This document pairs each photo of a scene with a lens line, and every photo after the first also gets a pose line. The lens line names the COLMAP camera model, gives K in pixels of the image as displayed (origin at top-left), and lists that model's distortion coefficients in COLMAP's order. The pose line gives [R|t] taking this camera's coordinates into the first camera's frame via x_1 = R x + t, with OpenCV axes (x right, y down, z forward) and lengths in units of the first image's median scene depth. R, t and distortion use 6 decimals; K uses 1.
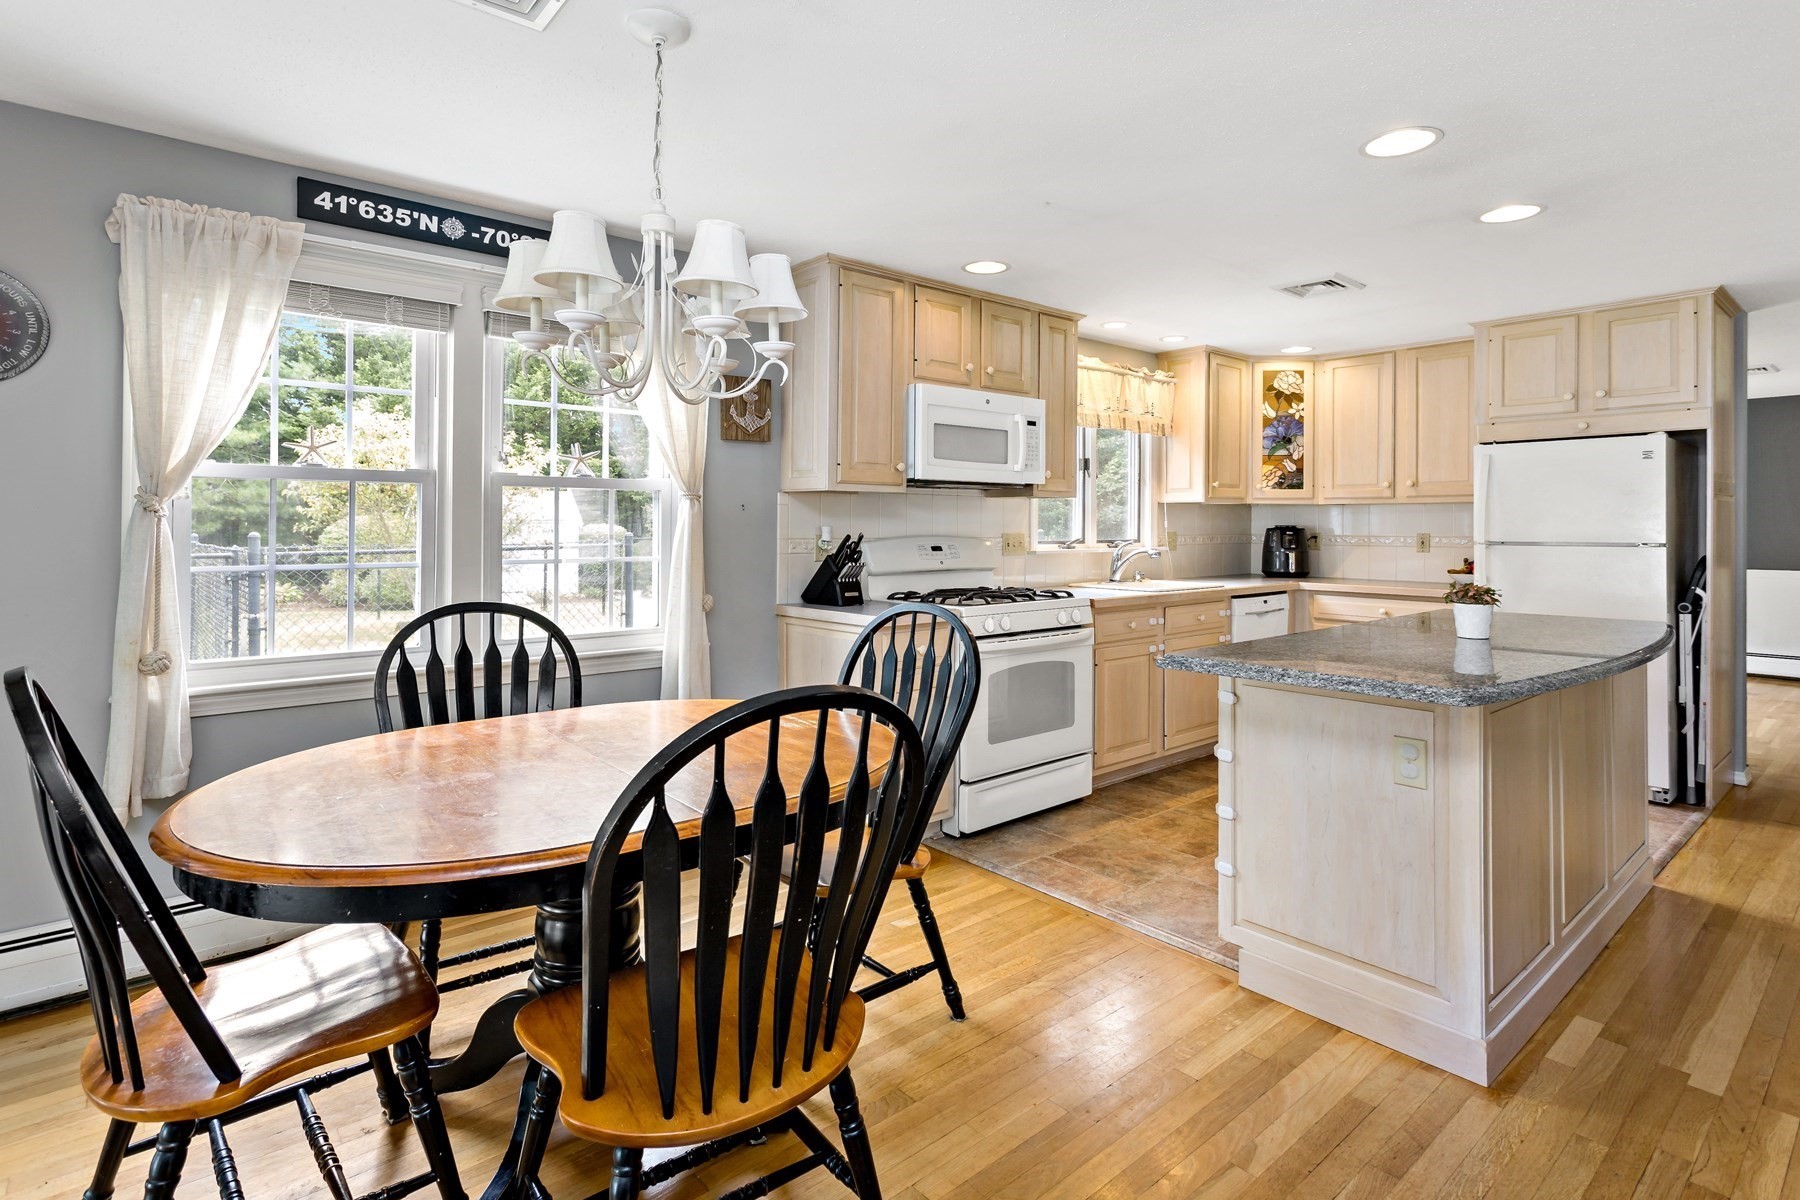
lens RADIAL K [[874.7, 0, 904.5], [0, 874.7, 500.7], [0, 0, 1]] dist [0.007391, 0.000002]
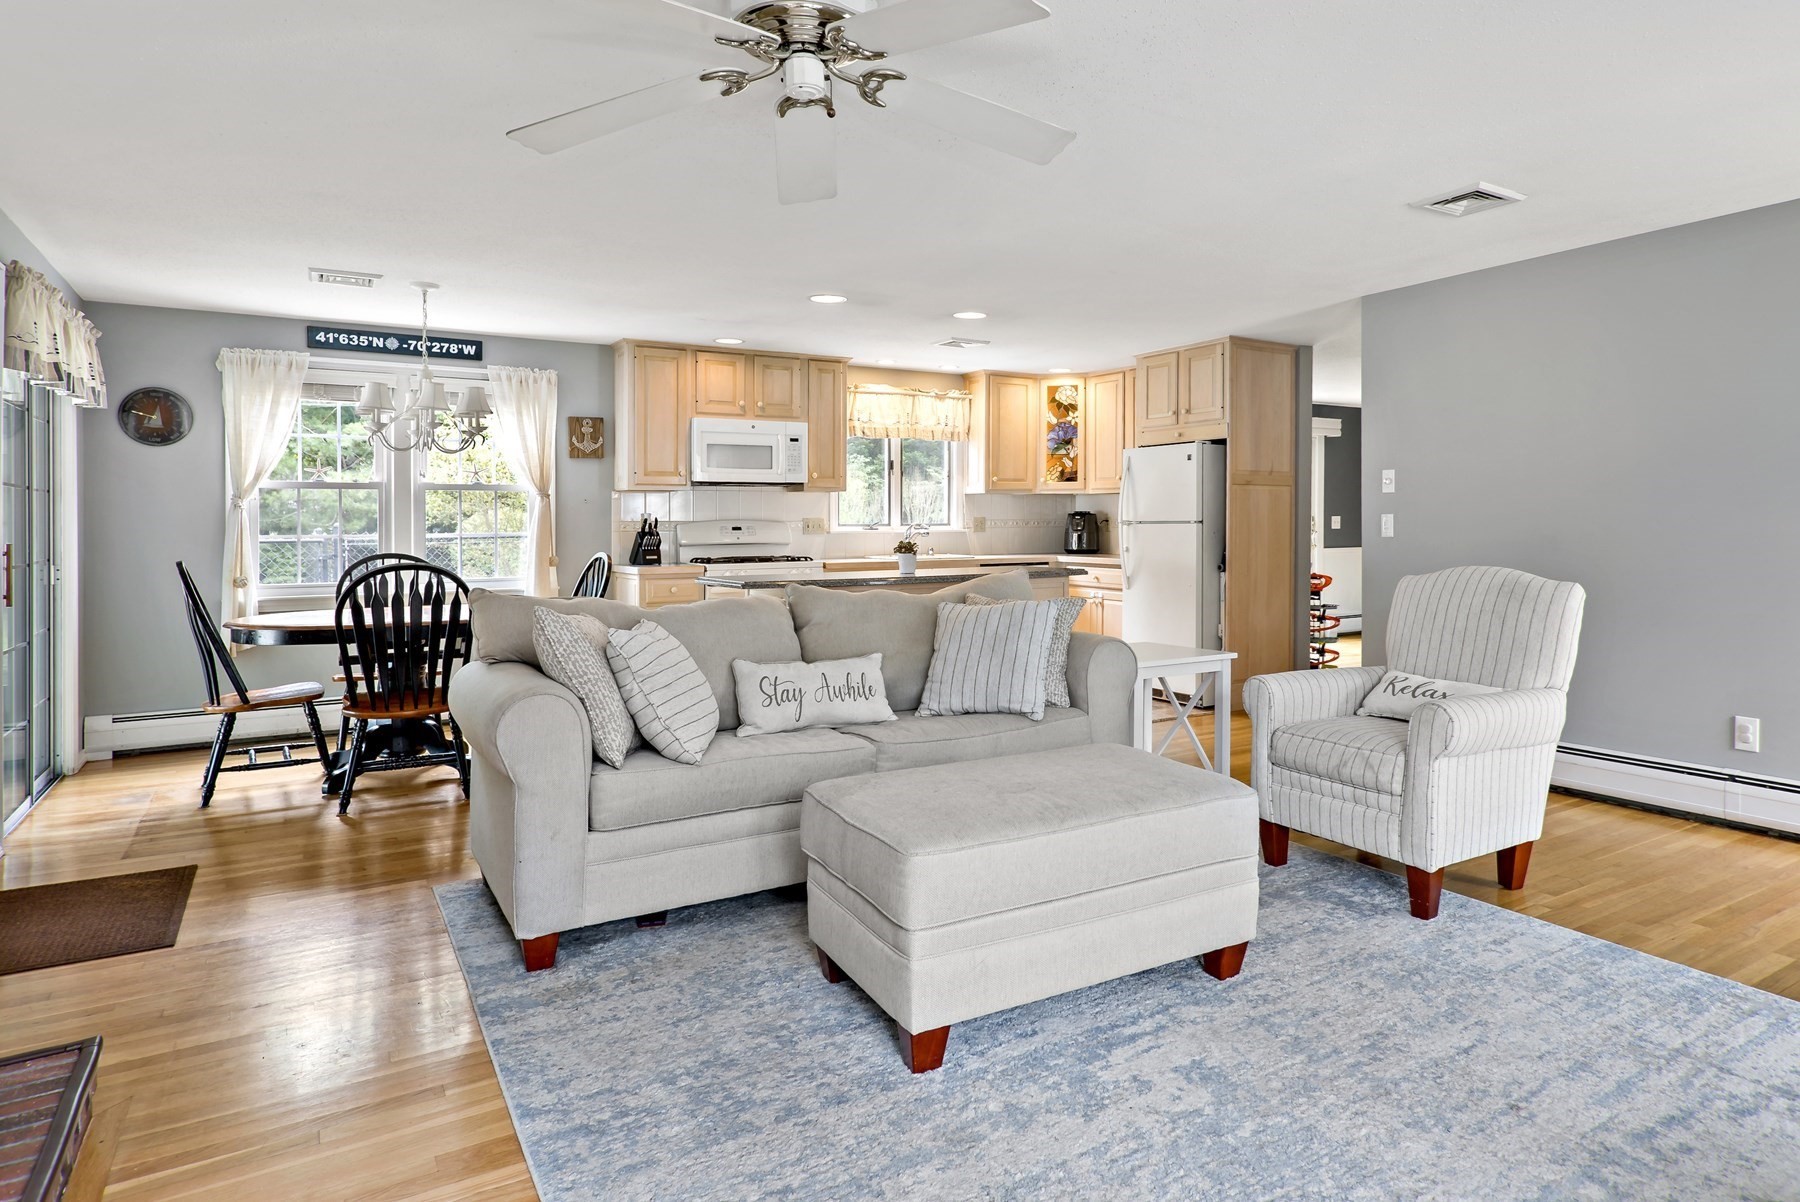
lens RADIAL K [[1058.1, 0, 927.7], [0, 1058.1, 501.7], [0, 0, 1]] dist [0.018294, -0.001079]
pose [[0.983561, -0.009135, -0.180345, 0.708391], [0.011011, 0.999895, 0.009407, -0.002060], [0.180240, -0.011238, 0.983558, -0.694584]]
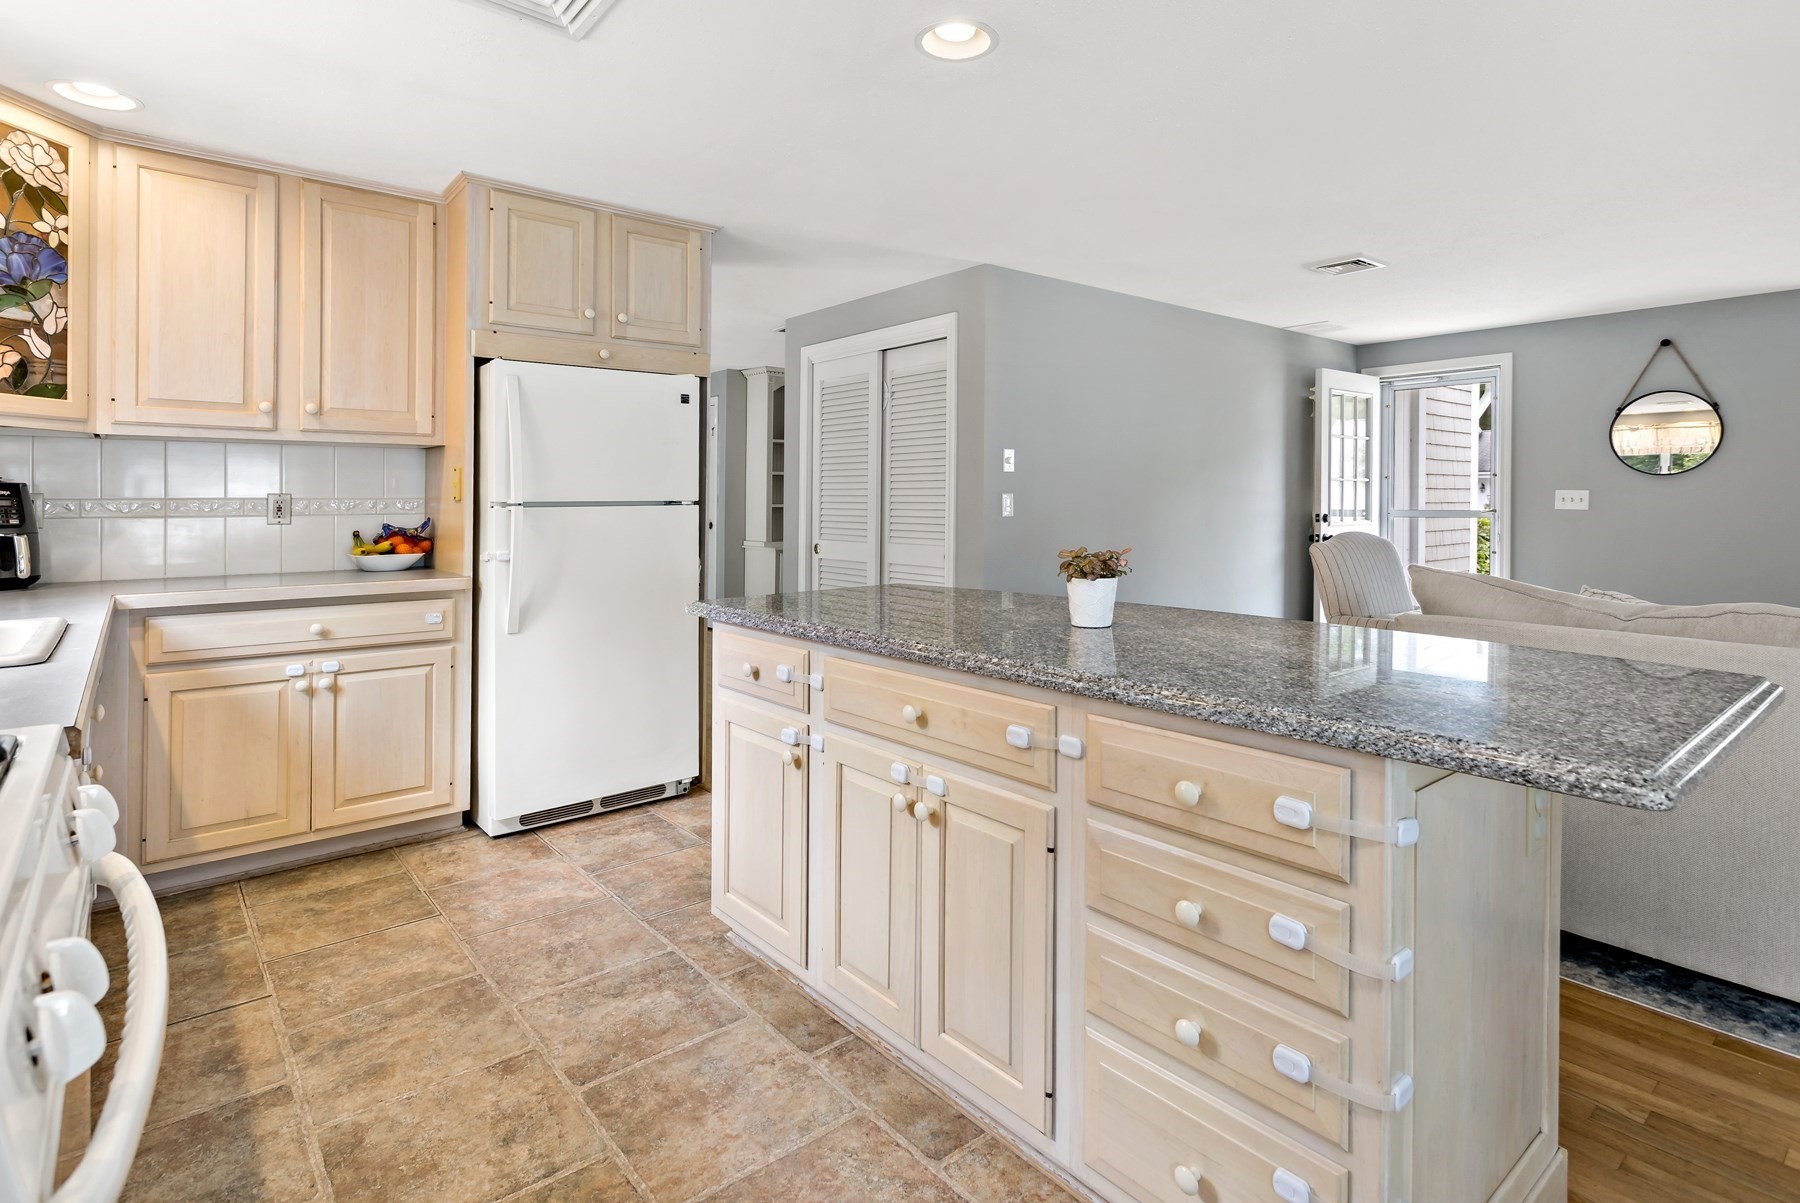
lens RADIAL K [[913.1, 0, 888.3], [0, 913.1, 511.3], [0, 0, 1]] dist [0.005062, 0.002627]
pose [[0.004884, -0.013138, 0.999902, -0.052103], [-0.024620, 0.999609, 0.013254, 0.040099], [-0.999685, -0.024683, 0.004558, 0.760210]]
